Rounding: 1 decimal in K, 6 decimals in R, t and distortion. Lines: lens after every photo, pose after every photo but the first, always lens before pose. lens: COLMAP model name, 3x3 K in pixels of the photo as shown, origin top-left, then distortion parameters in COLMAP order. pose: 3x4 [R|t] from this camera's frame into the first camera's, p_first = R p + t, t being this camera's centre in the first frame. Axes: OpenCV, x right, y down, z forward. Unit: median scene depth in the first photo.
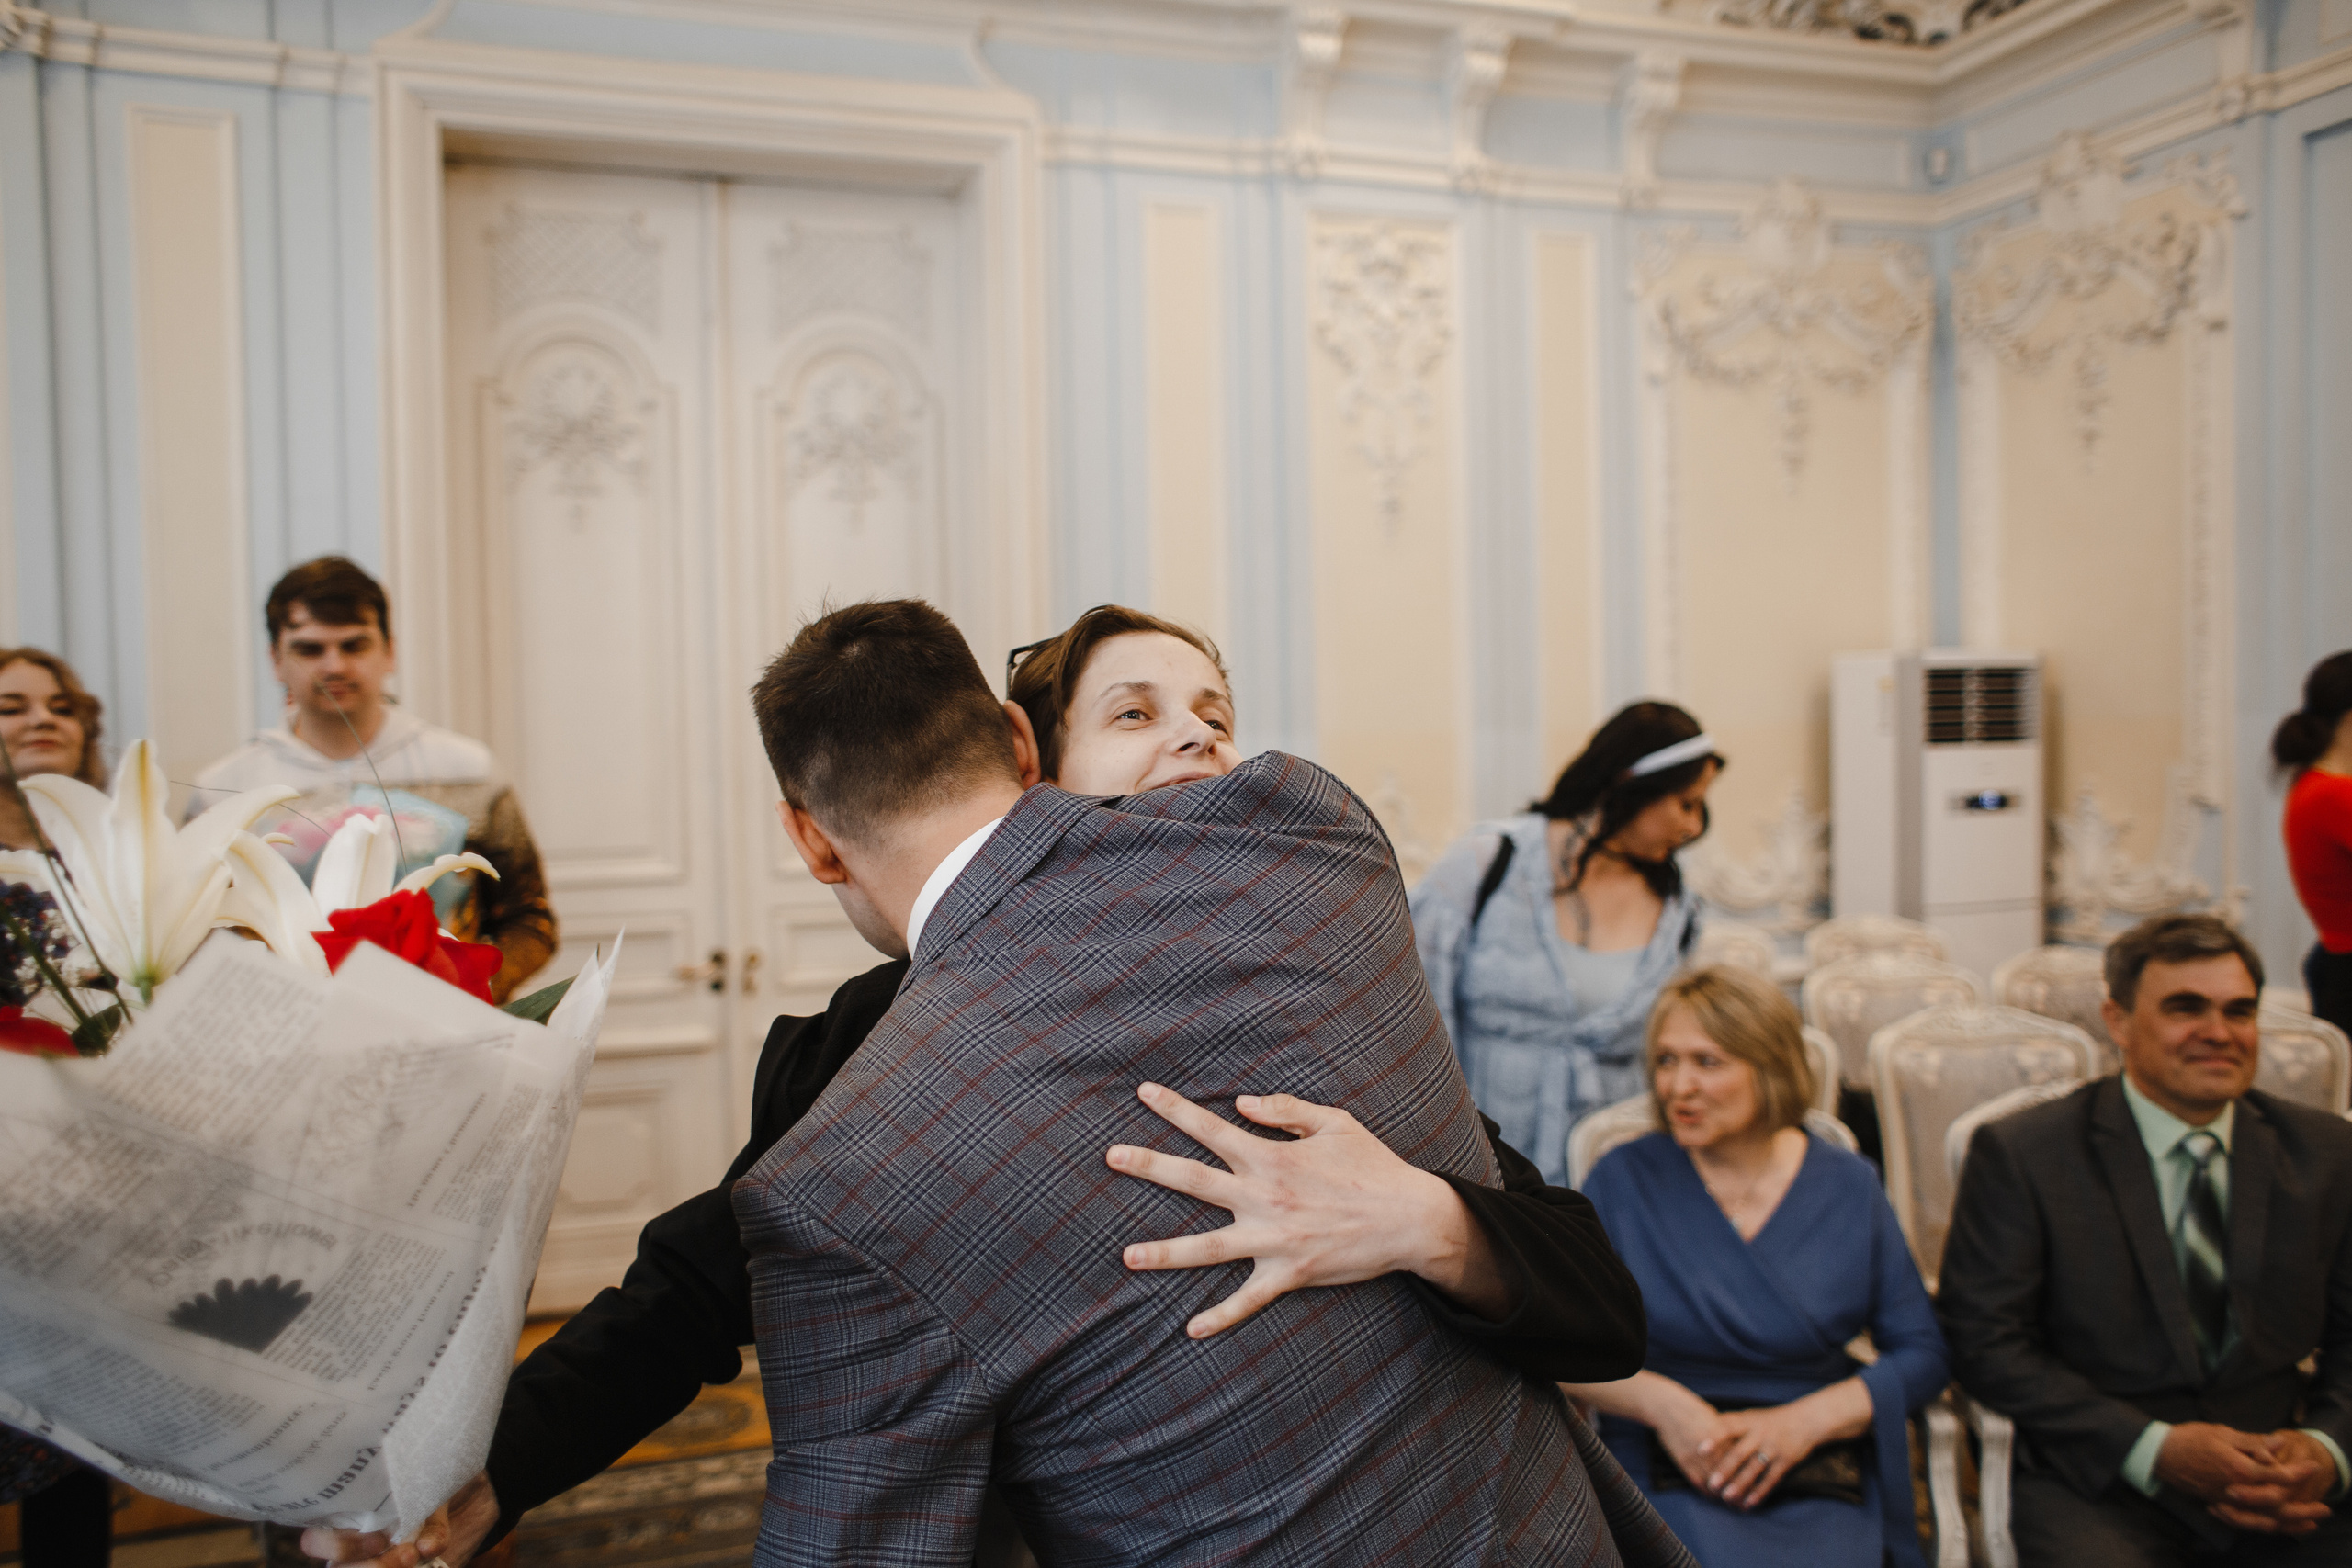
lens RADIAL K [[1847.1, 0, 1171.0], [0, 1847.1, 774.7], [0, 0, 1]] dist [-0.099841, 0.121292]
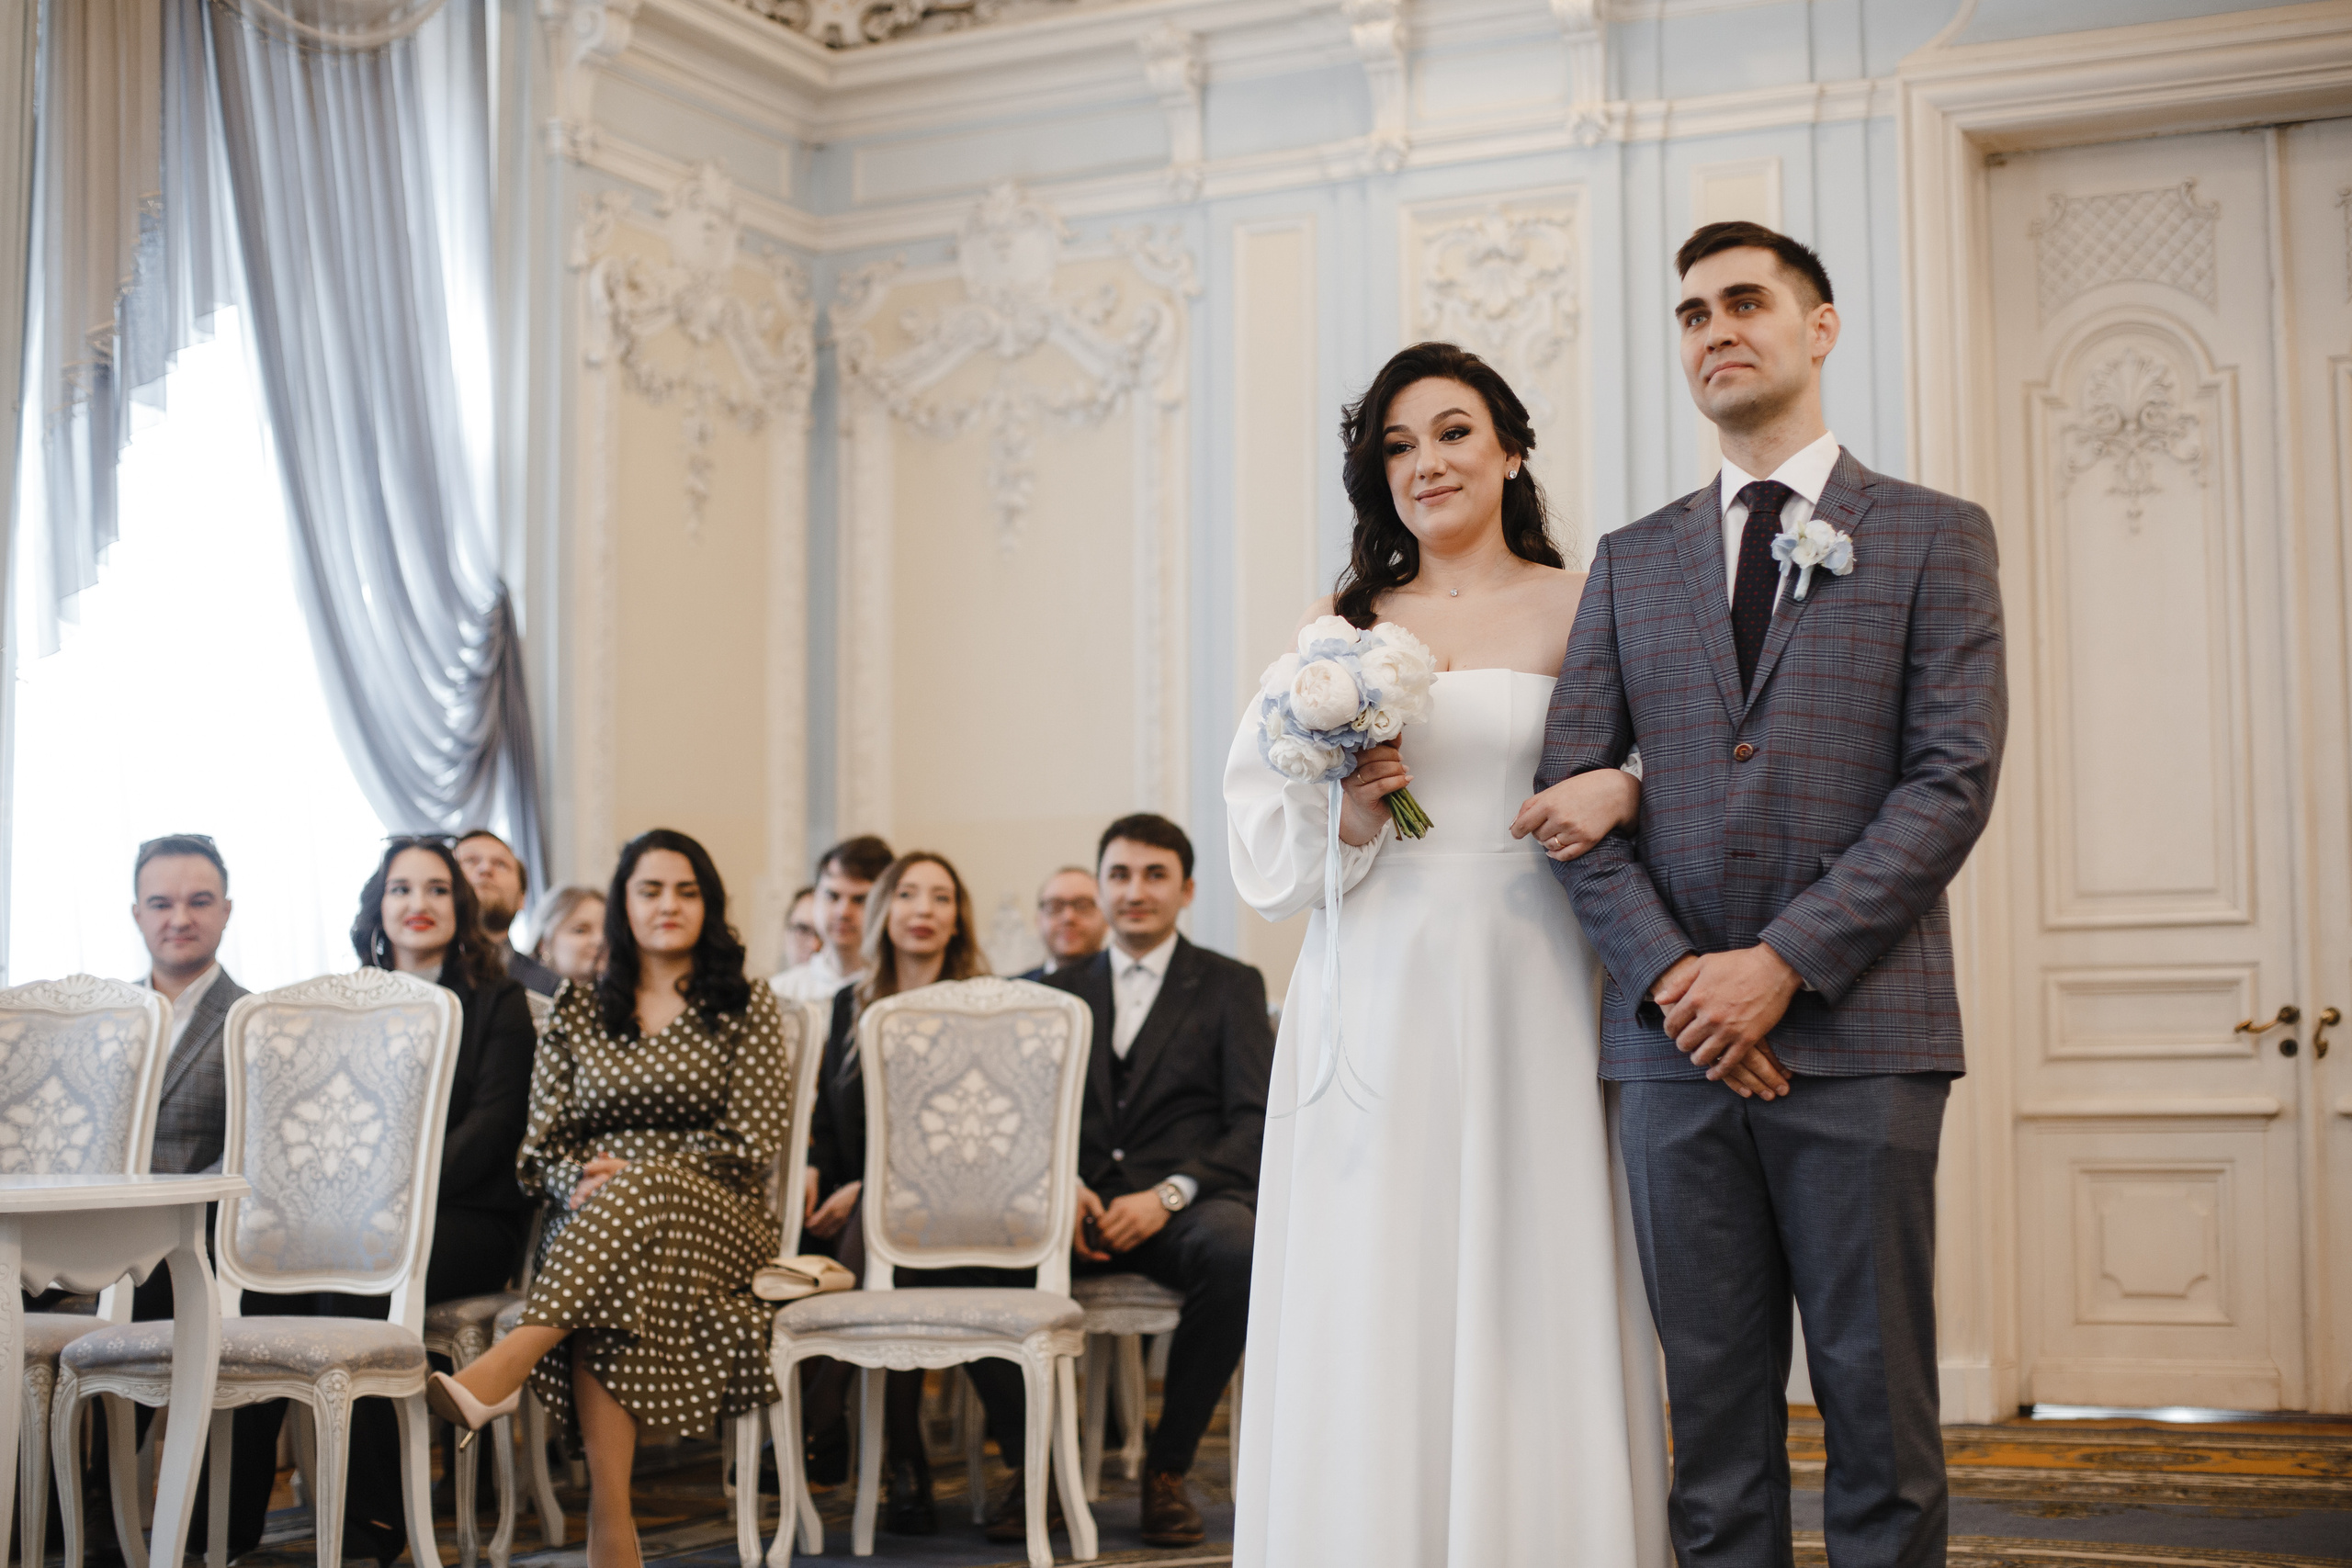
lens RADIAL K [[3479.5, 0, 1176.1], [0, 3479.5, 763.7], [0, 0, 1]] dist [-0.135482, 0.103039]
pose [[0.695369, -0.049845, -0.716922, 0.526106], [-0.026712, 0.995110, -0.095096, 0.143895], [0.718156, 0.085277, 0.690637, -0.474829]]
